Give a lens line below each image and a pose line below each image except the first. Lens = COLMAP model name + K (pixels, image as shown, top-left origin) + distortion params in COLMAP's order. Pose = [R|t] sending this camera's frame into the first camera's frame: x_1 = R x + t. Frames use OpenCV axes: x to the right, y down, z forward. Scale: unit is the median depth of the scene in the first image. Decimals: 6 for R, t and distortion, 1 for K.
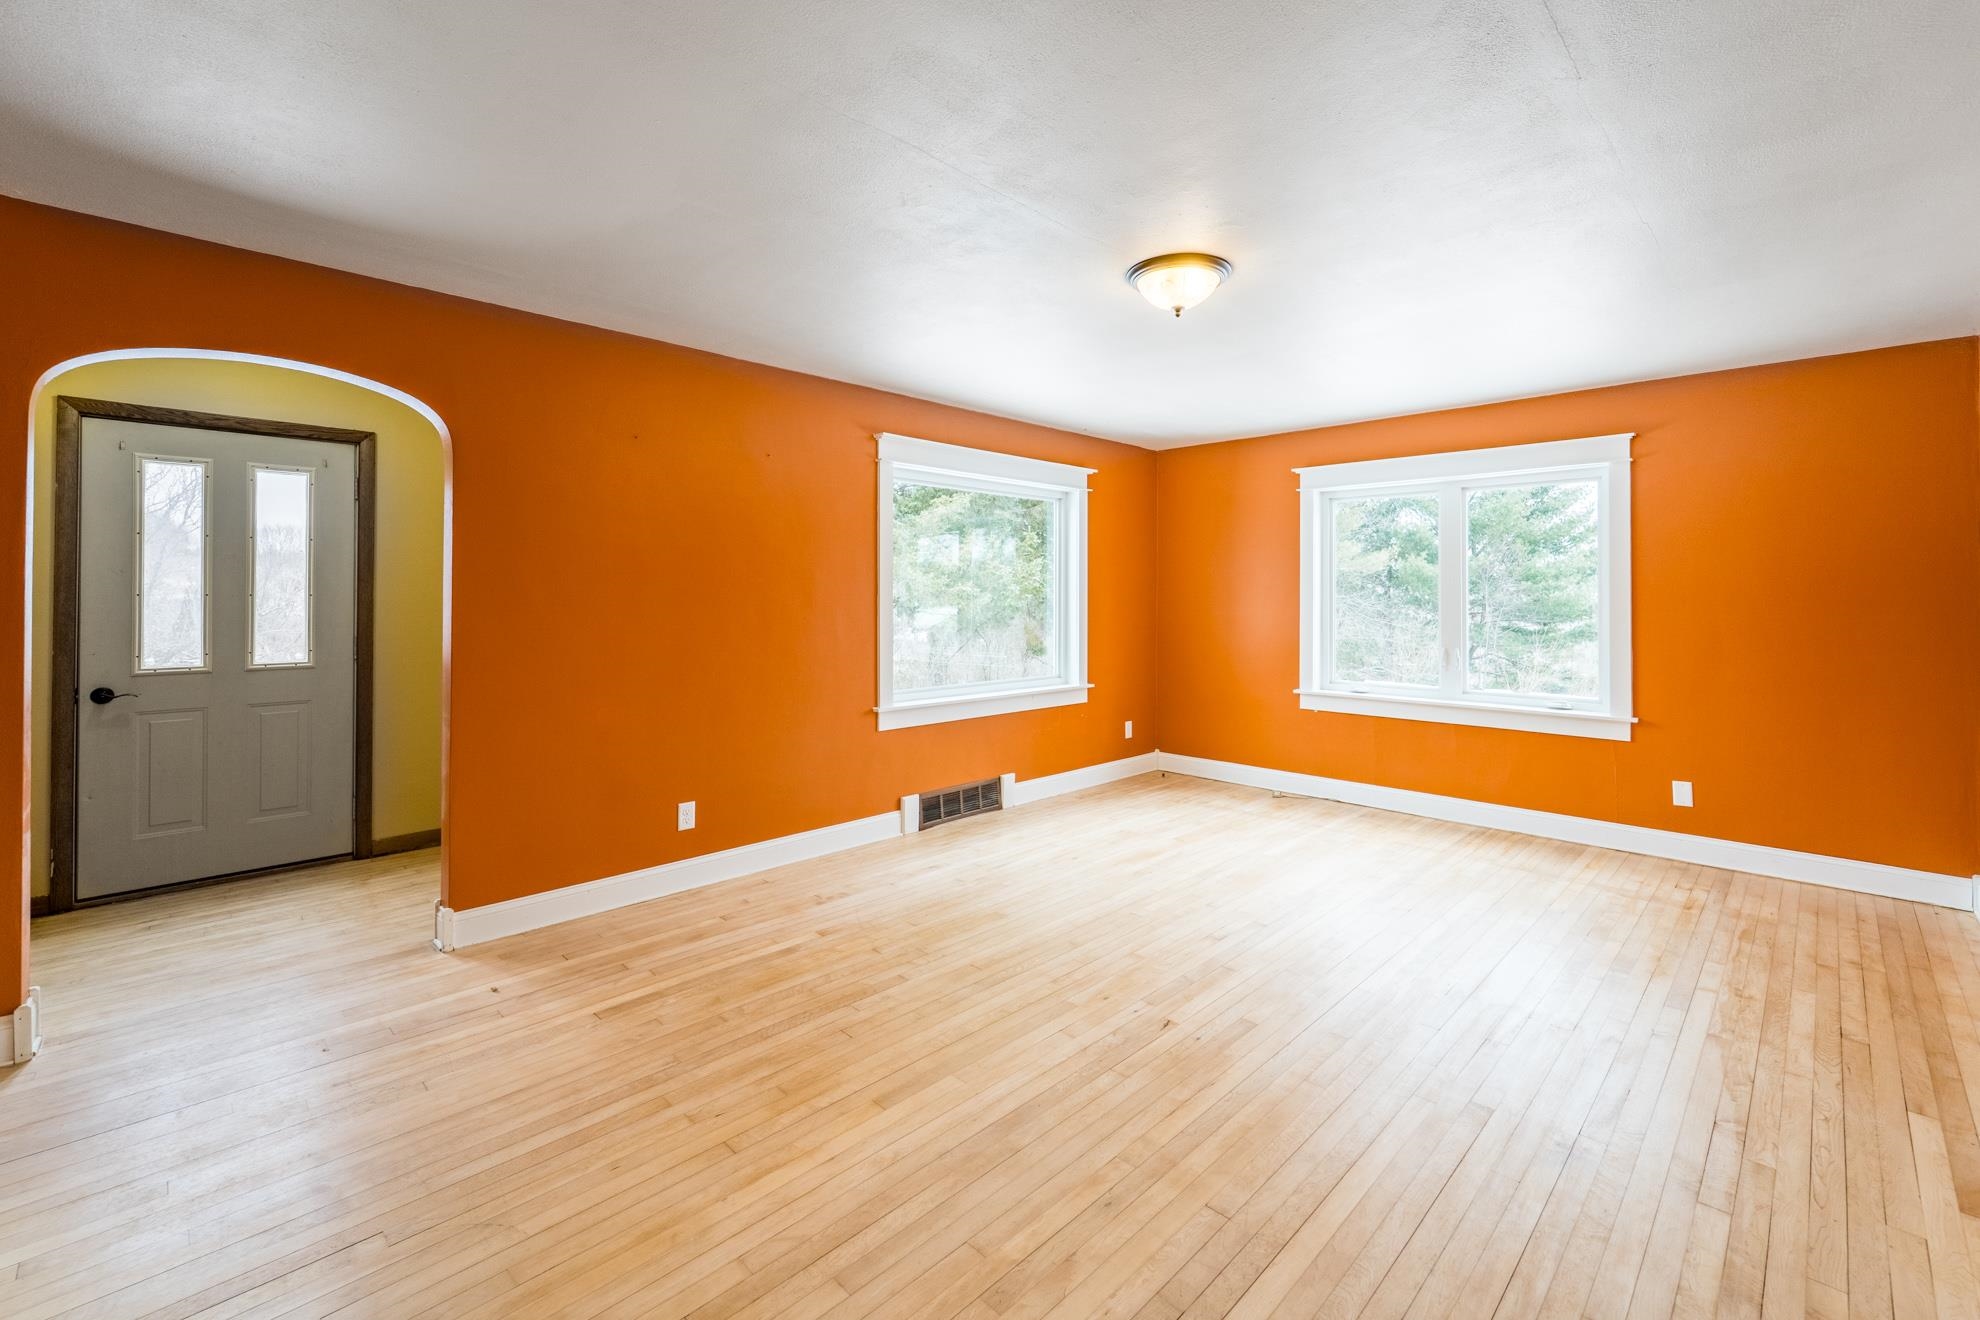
lens RADIAL K [[839.7, 0, 1009.5], [0, 839.7, 582.5], [0, 0, 1]] dist [0.001082, 0.000525]
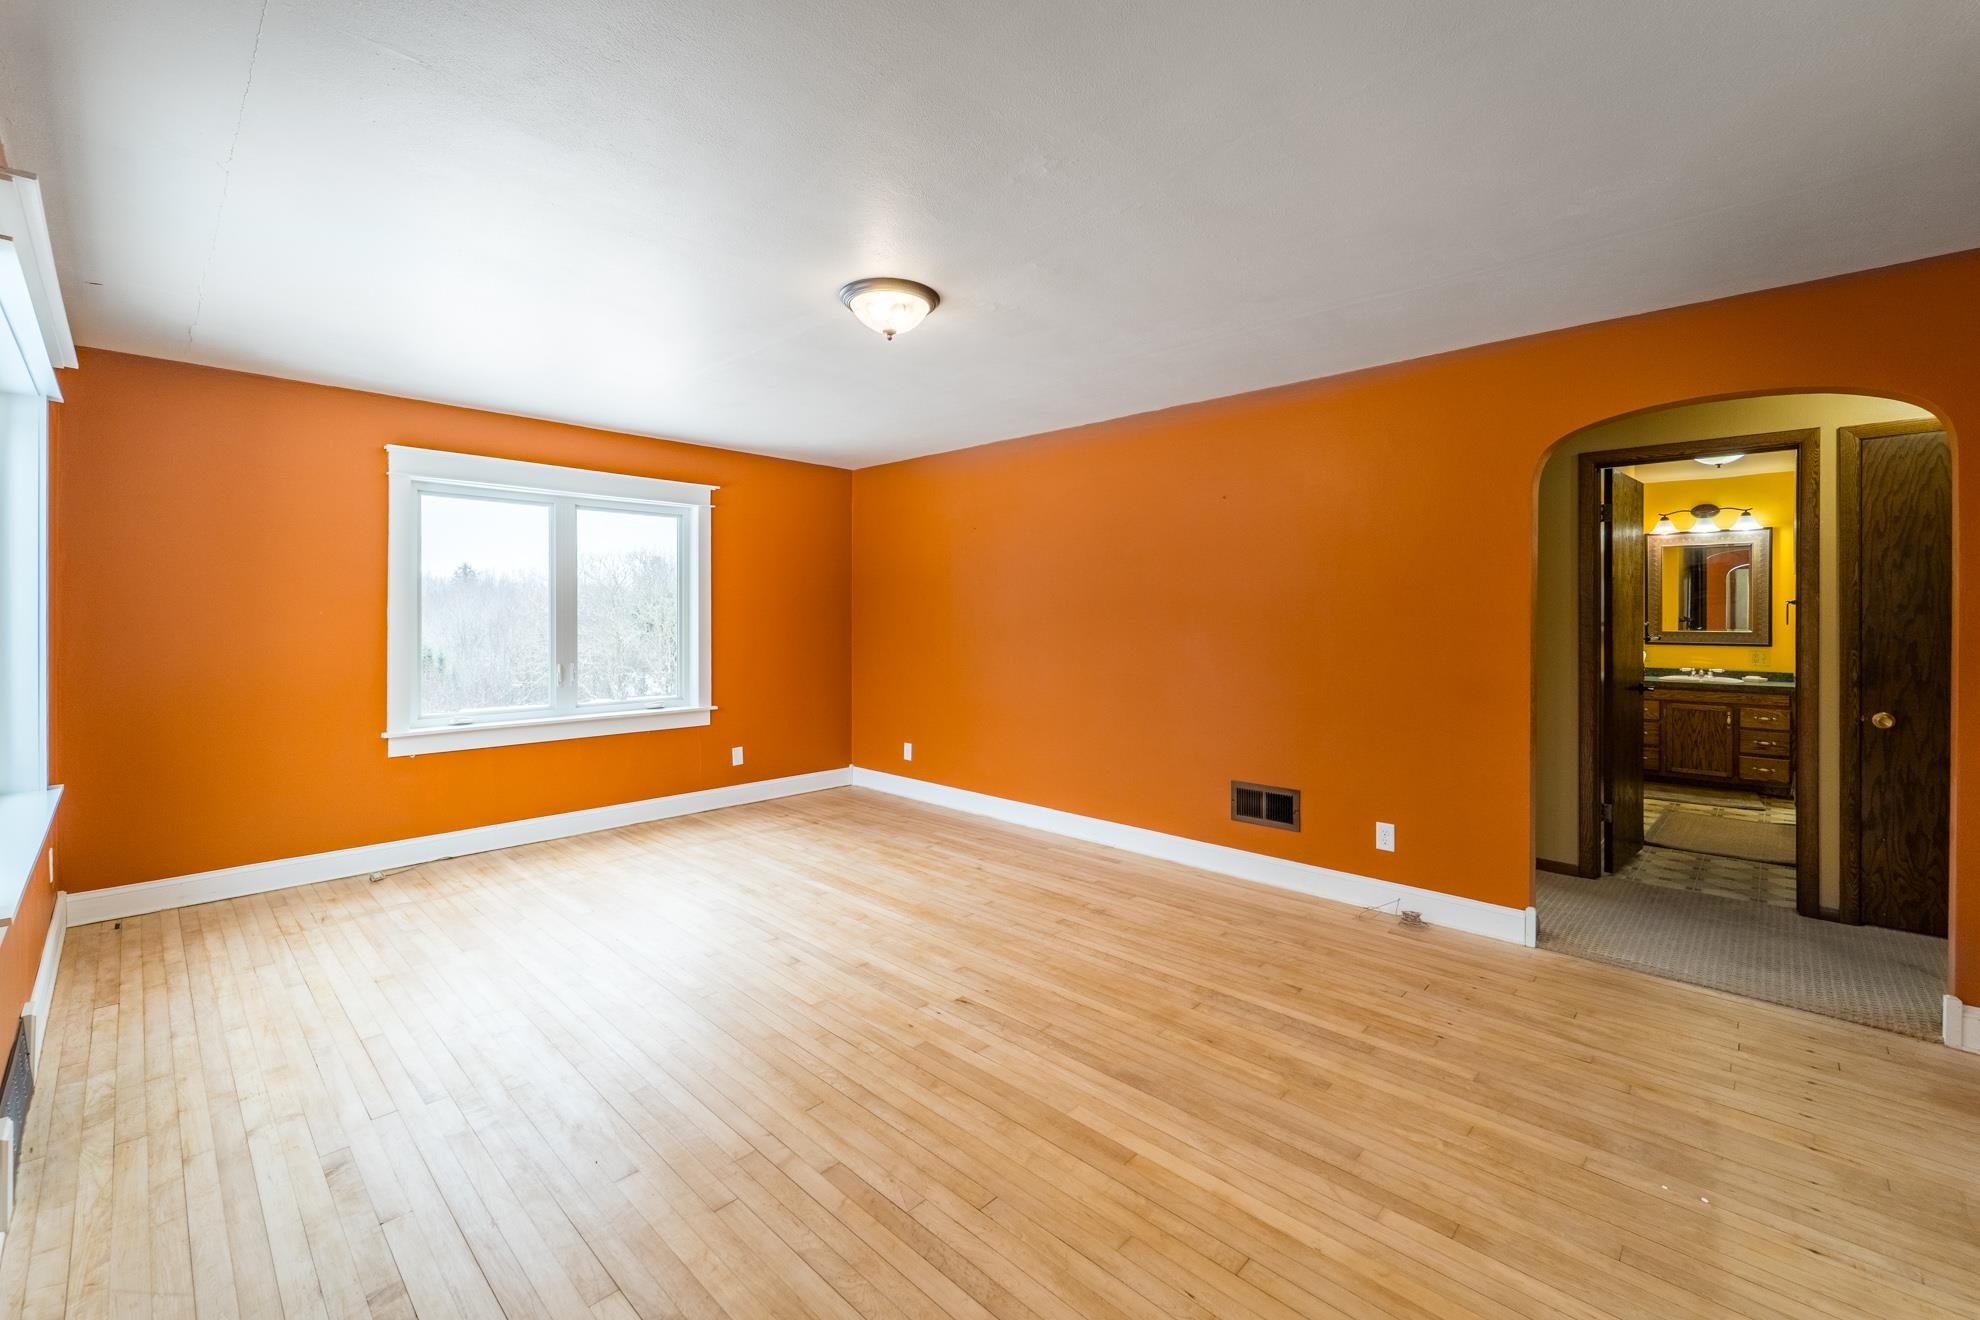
lens RADIAL K [[816.4, 0, 987.9], [0, 816.4, 638.8], [0, 0, 1]] dist [0.001510, -0.000143]
pose [[-0.006656, -0.035142, 0.999360, -0.774285], [-0.018199, 0.999221, 0.035016, 0.006455], [-0.999812, -0.017955, -0.007290, 0.867104]]
